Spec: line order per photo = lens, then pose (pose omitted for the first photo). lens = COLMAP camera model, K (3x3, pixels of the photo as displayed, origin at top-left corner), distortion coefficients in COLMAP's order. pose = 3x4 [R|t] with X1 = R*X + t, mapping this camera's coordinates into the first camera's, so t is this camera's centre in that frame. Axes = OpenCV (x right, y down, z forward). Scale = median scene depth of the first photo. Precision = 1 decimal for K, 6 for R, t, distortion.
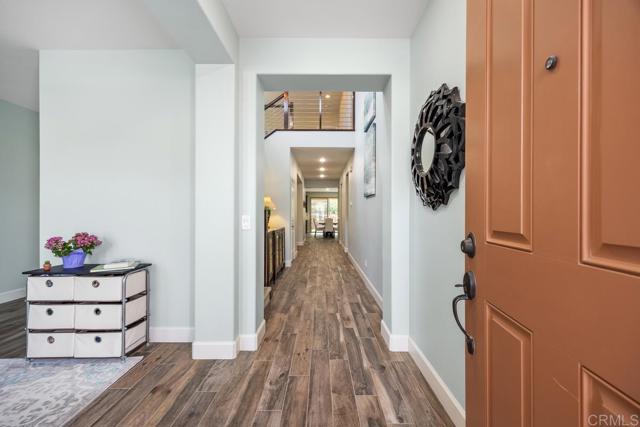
lens RADIAL K [[249.7, 0, 320.0], [0, 249.7, 213.5], [0, 0, 1]] dist [-0.000377, -0.000077]
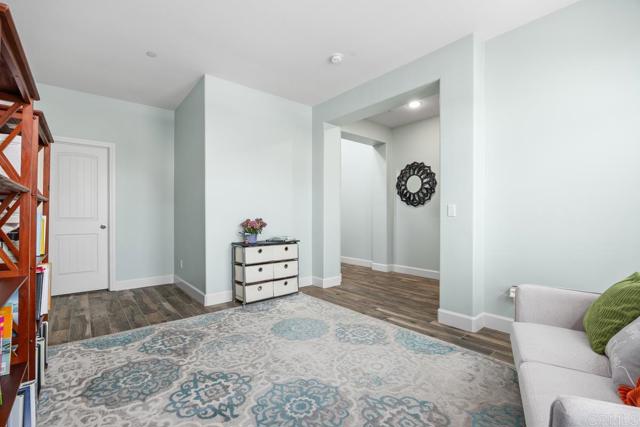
lens RADIAL K [[285.3, 0, 320.0], [0, 285.3, 213.5], [0, 0, 1]] dist [-0.027113, 0.000117]
pose [[0.761196, 0.000611, 0.648521, -1.924261], [0.000469, 0.999999, -0.001493, 0.056531], [-0.648521, 0.001441, 0.761195, -0.546754]]
